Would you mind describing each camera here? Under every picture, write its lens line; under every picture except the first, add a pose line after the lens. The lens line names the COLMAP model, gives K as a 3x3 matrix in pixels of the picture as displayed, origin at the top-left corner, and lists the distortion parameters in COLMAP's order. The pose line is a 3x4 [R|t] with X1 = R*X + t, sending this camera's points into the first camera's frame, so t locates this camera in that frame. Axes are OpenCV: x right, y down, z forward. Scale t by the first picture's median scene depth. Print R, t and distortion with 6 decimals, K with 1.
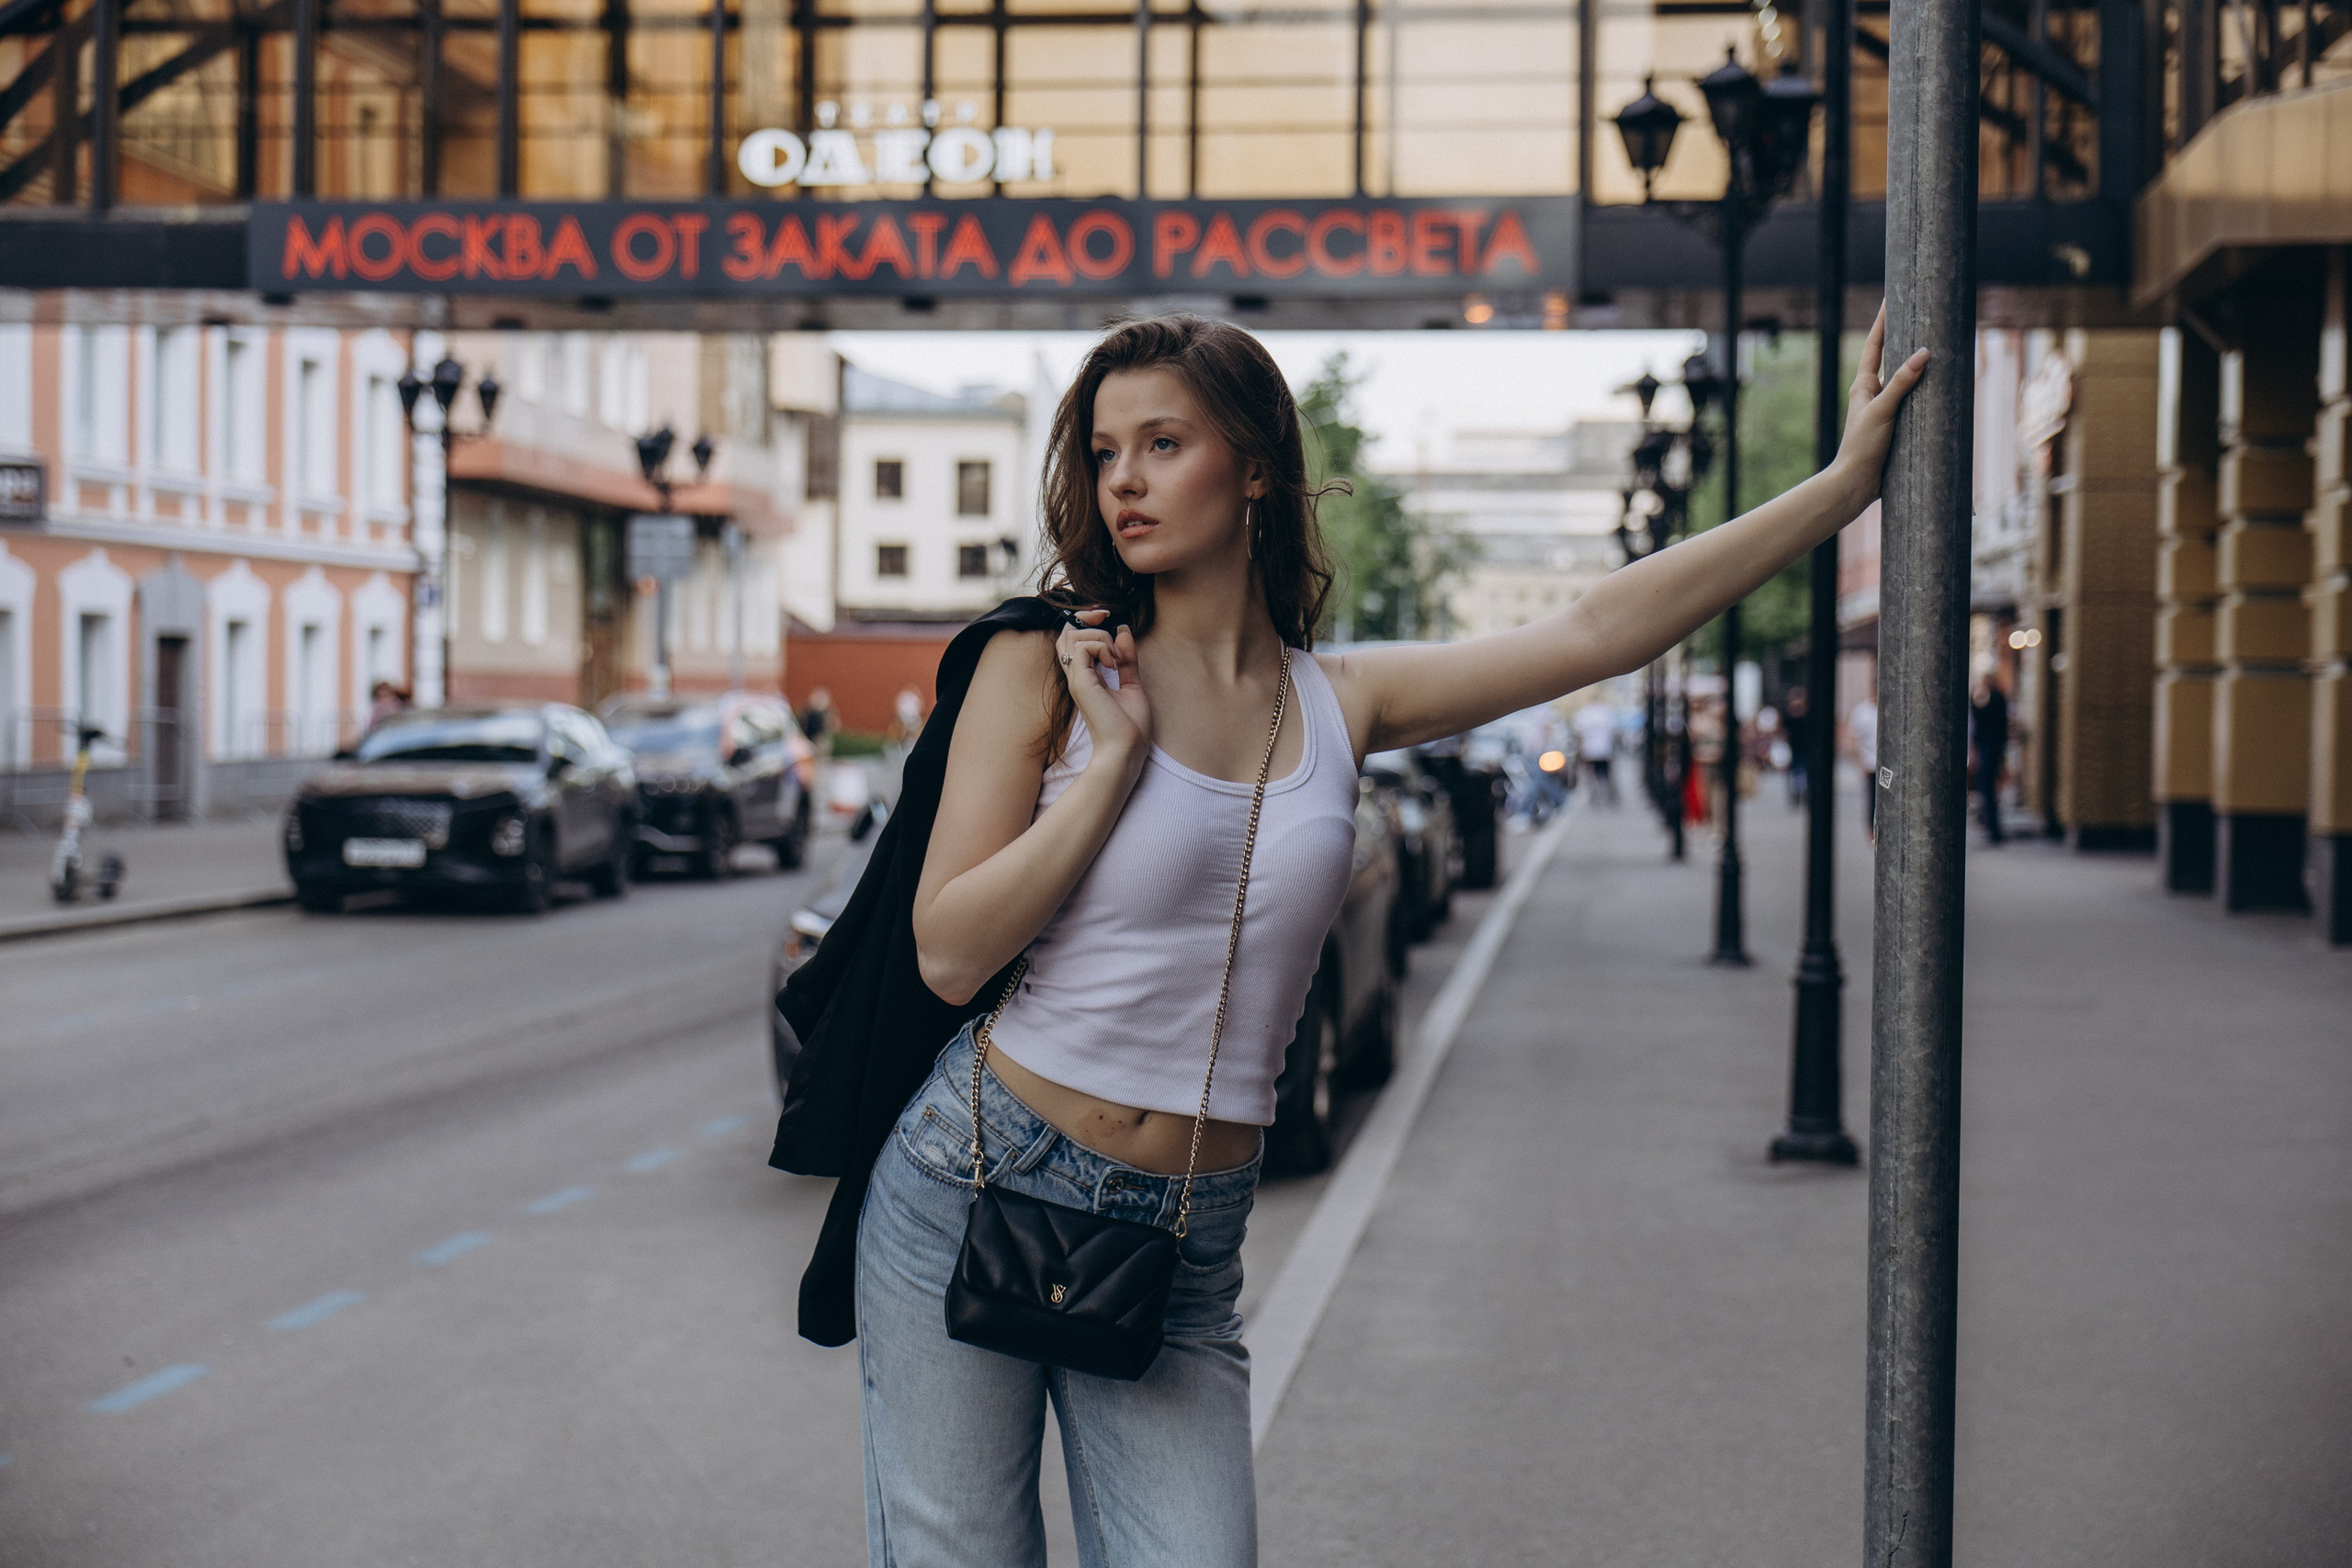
lens RADIAL K [[3457.6, 0, 1176.0], [0, 3457.6, 784.0], [0, 0, 1]] dist [0.117501, -0.048128]
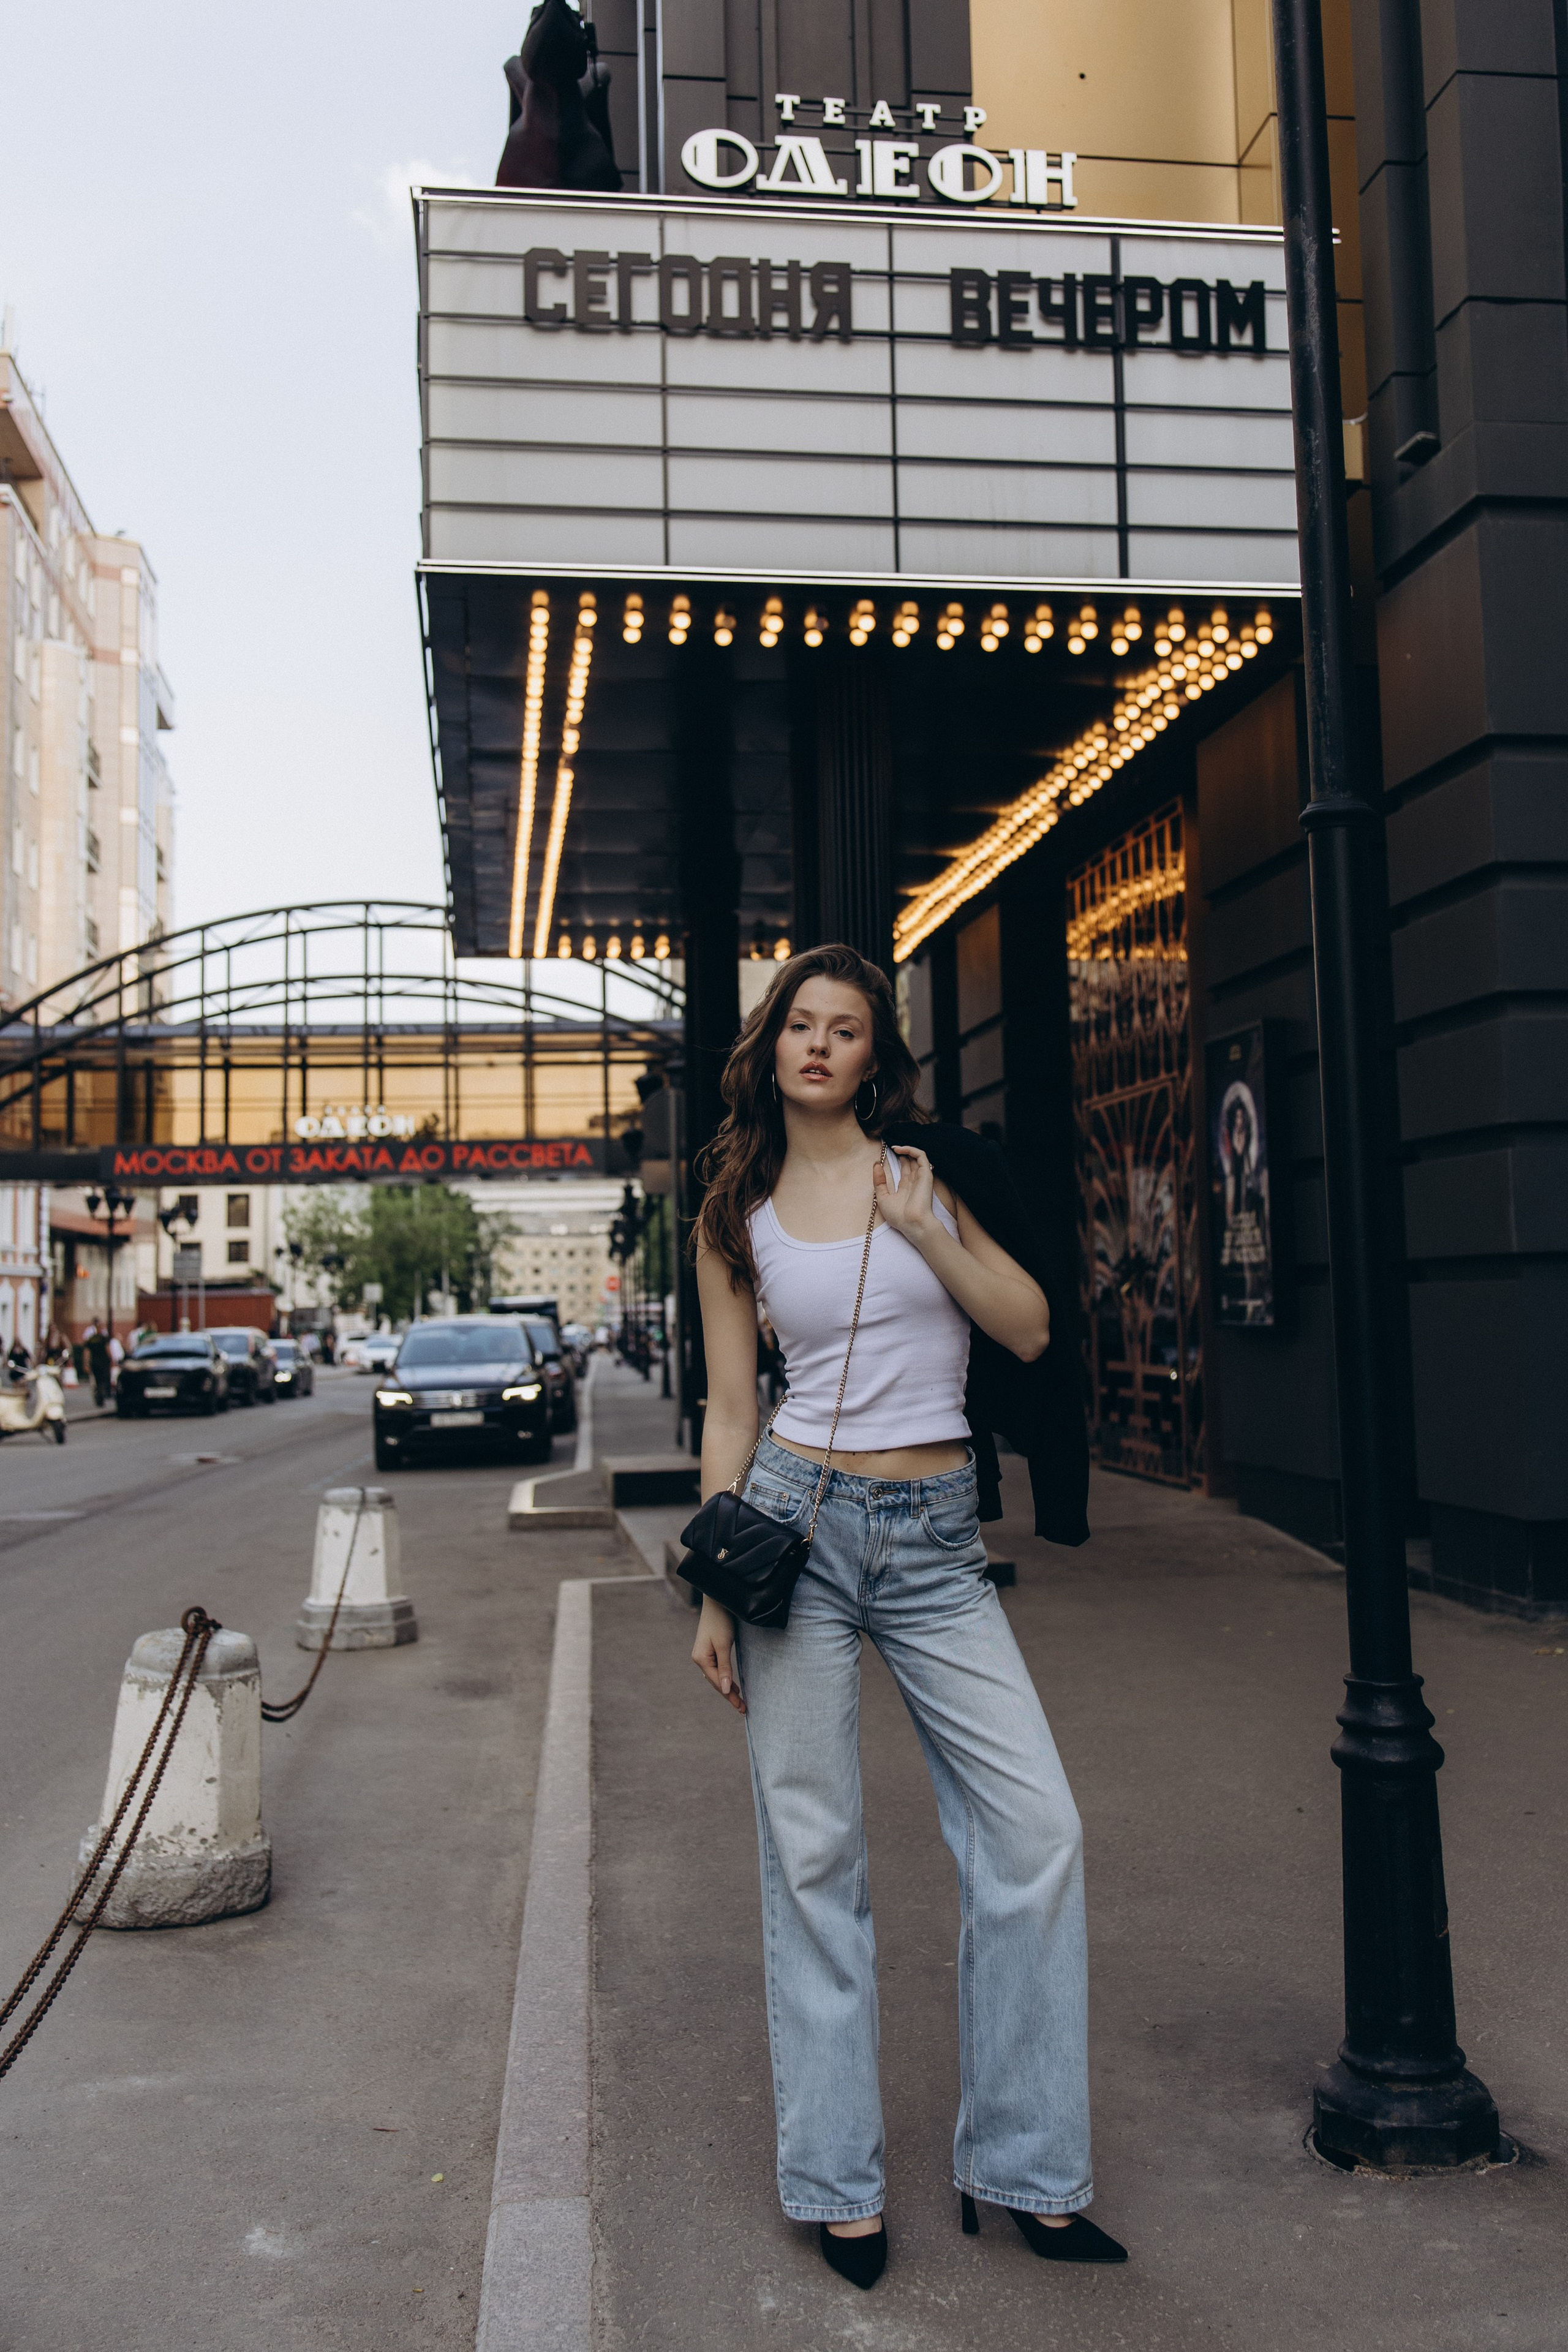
lens RADIAL K [[2114.0, 0, 790.3], [0, 2114.0, 1117.5], [0, 0, 1]] dist [0.026733, -0.006389]
pose [[0.976444, -0.017529, 0.215057, -0.100910], [0.042996, 0.992513, -0.114318, 0.016690], [-0.211443, 0.120871, 0.969888, -0.662566]]
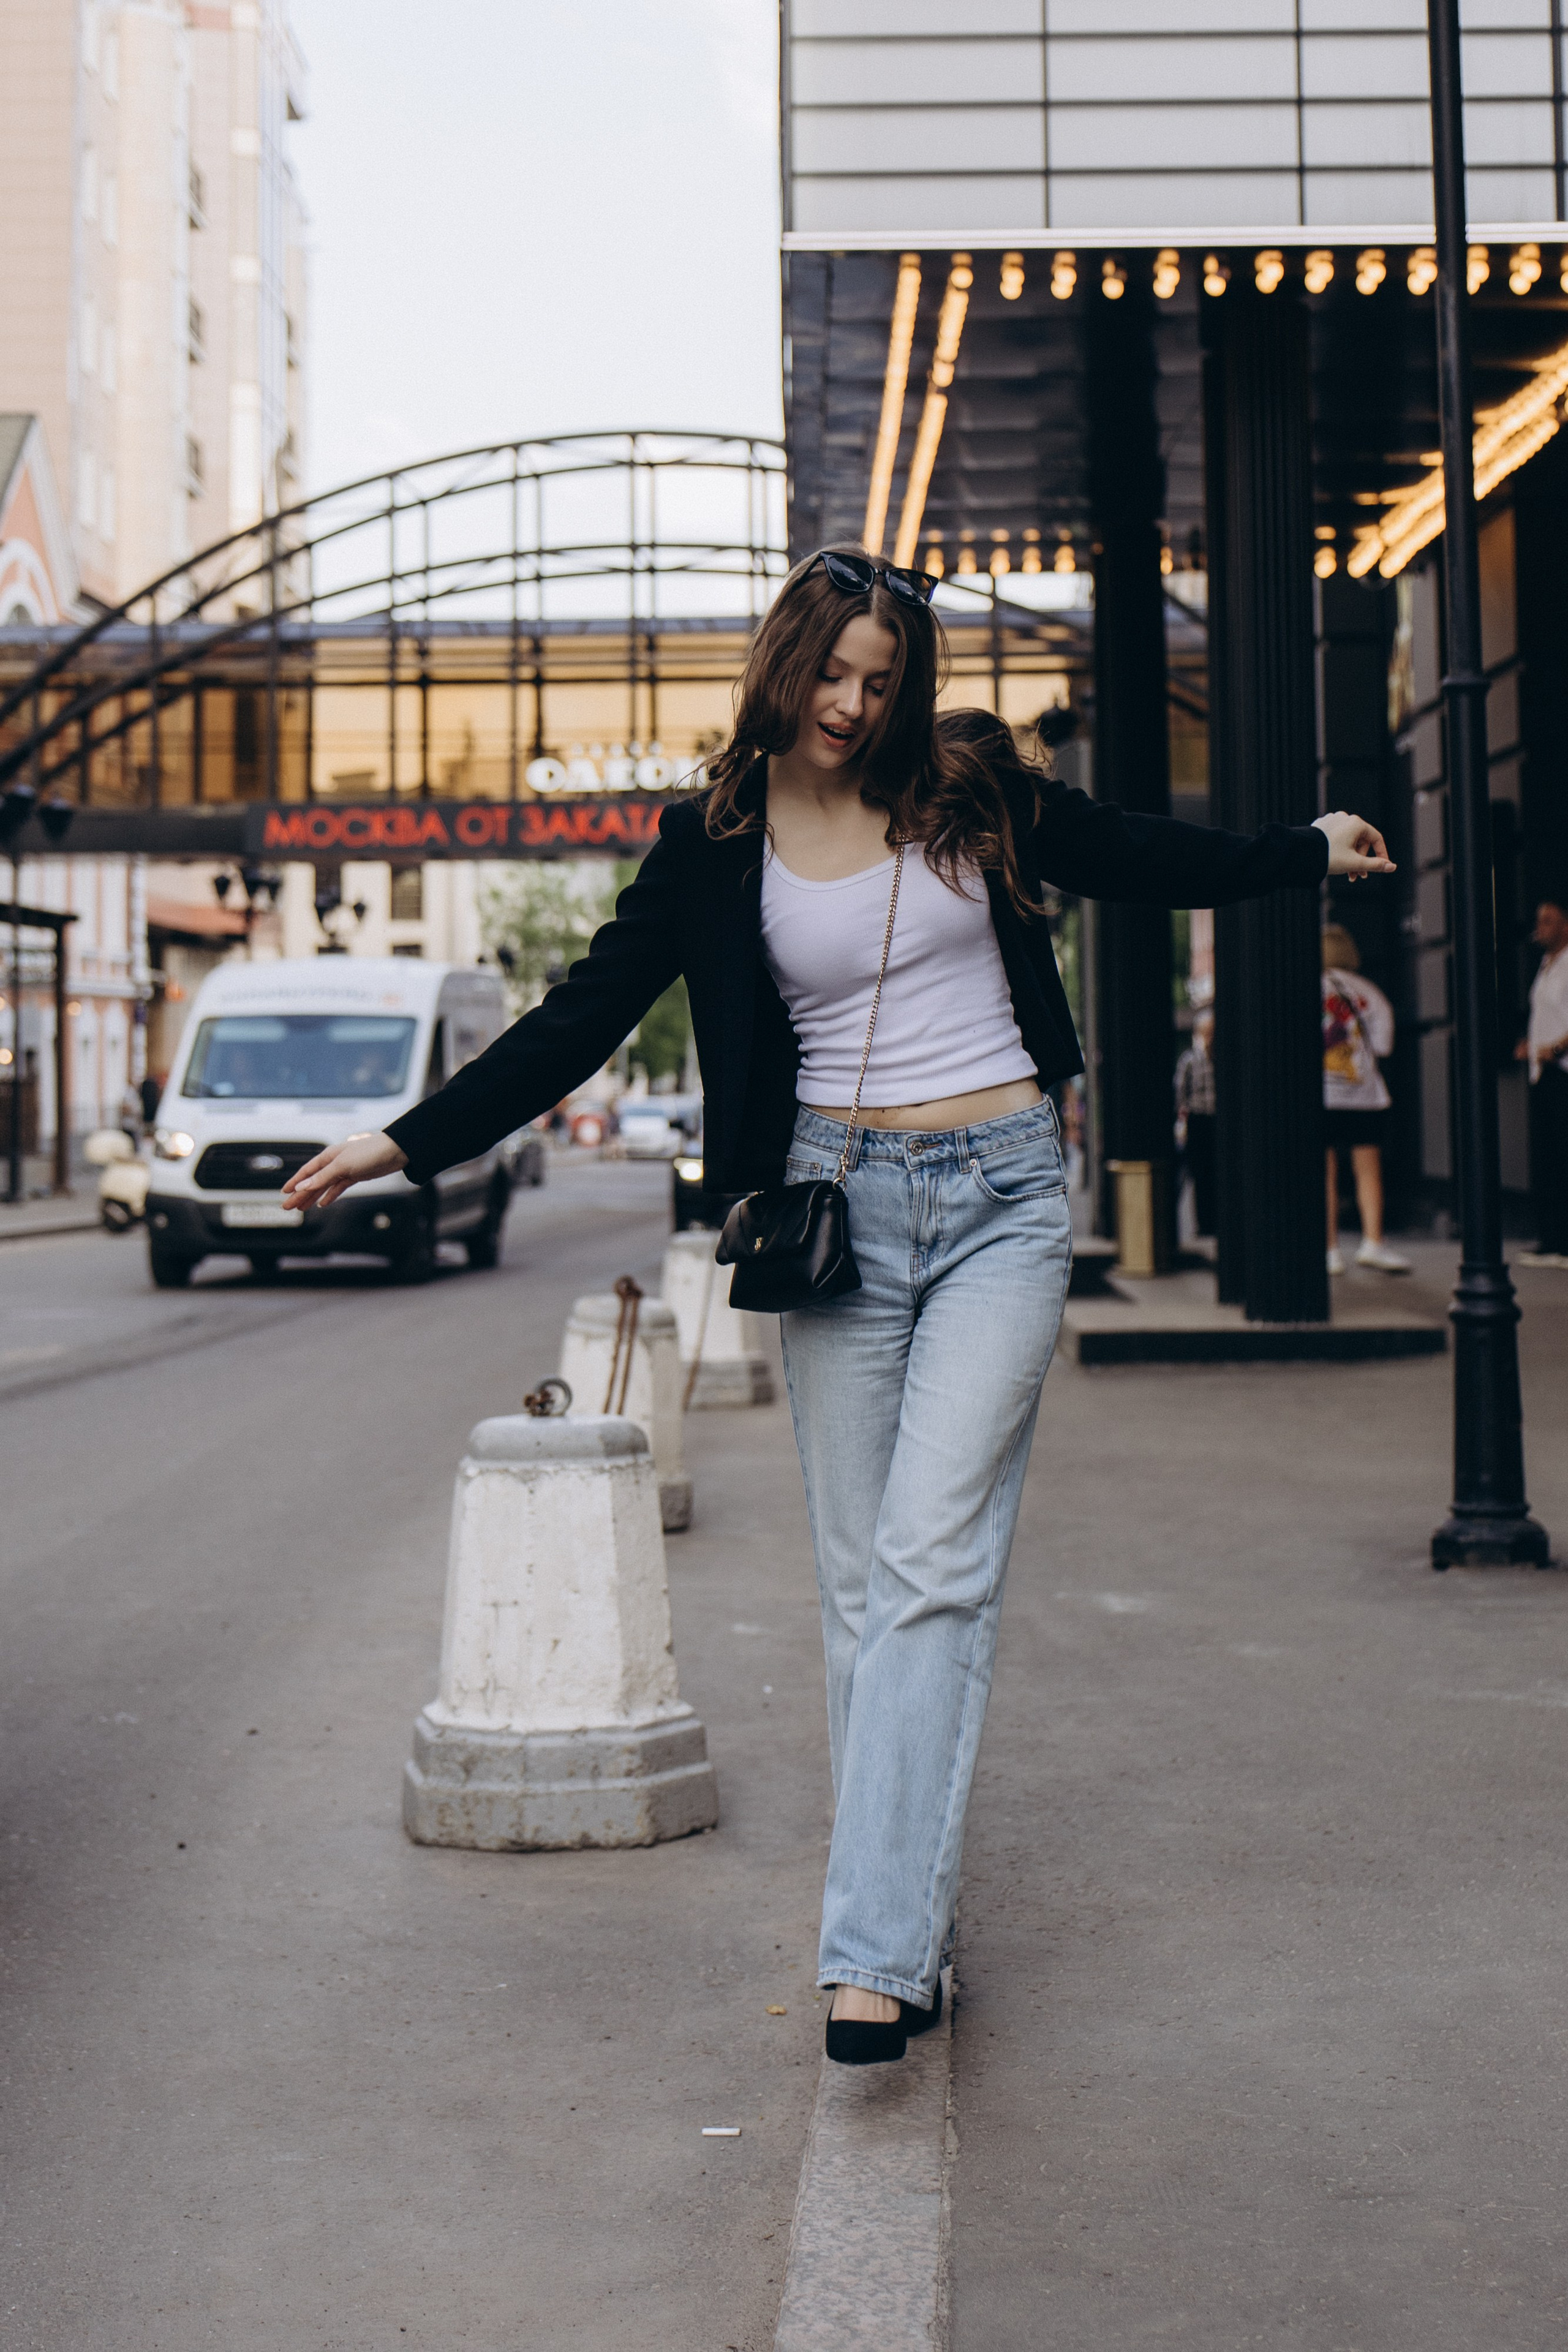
lens RADIAL K [[3742.4, 0, 779.3], [0, 3742.4, 753.4], [0, 0, 1]] dist [0.010574, 0.002398]
pose [[0.997375, -0.019406, 0.069766, -0.127790], [0.027205, 0.993263, -0.112647, 0.028548], [-0.067110, 0.114250, 0.991183, -0.898436]]
